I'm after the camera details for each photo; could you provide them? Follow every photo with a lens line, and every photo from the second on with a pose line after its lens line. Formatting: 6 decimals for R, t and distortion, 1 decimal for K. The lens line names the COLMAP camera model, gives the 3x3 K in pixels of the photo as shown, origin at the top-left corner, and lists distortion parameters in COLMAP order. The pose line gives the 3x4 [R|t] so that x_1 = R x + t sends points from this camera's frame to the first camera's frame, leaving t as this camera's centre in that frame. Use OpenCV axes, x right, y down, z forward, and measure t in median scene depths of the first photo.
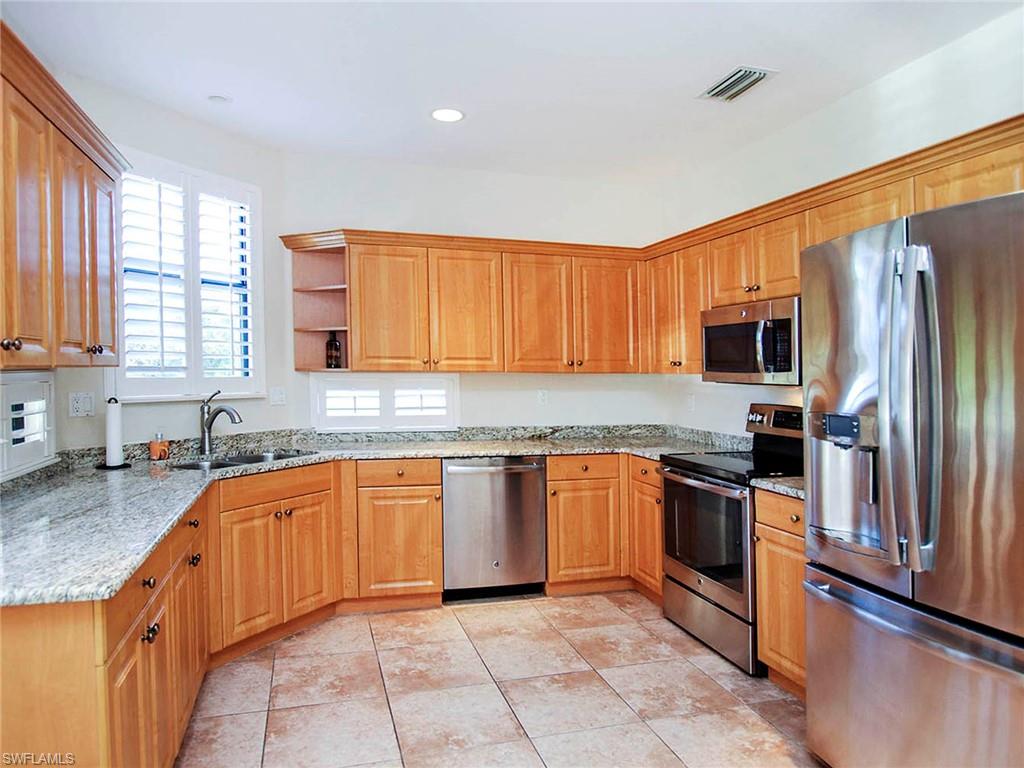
lens RADIAL K [[639.6, 0, 482.1], [0, 639.6, 348.6], [0, 0, 1]] dist [-0.027689, 0.001907]
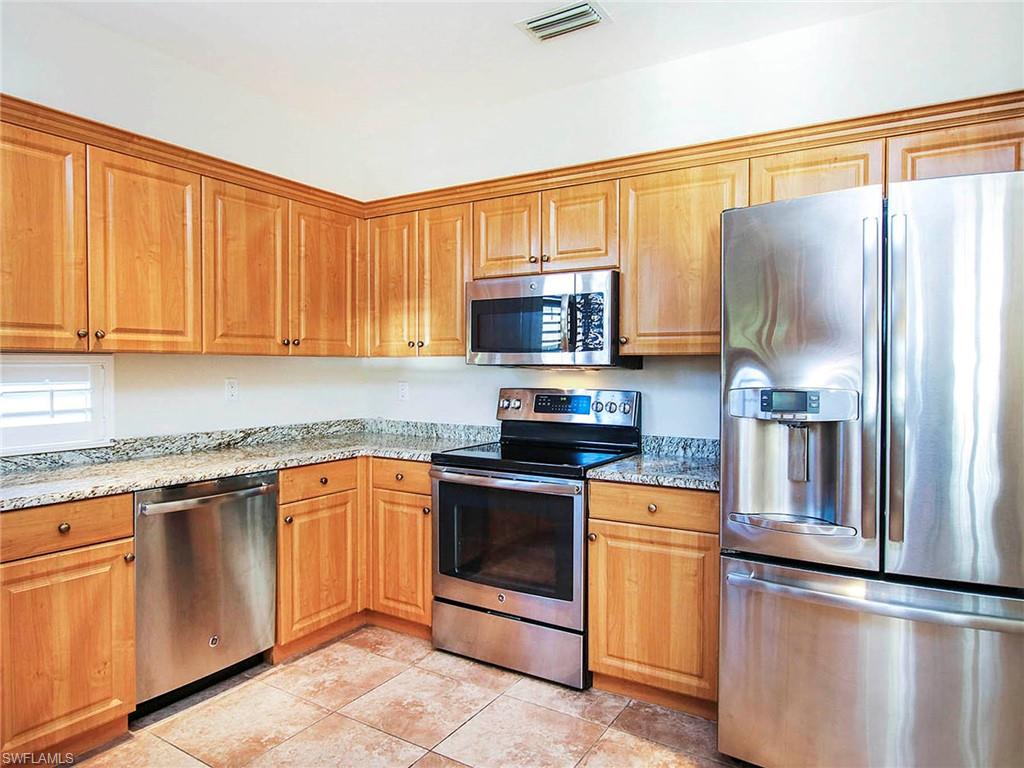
lens RADIAL K [[660.4, 0, 473.7], [0, 660.4, 352.0], [0, 0, 1]] dist [-0.026046, 0.002920]
pose [[0.749134, 0.007752, 0.662374, -0.228637], [-0.017926, 0.999803, 0.008572, 0.026322], [-0.662176, -0.018295, 0.749125, 0.313869]]
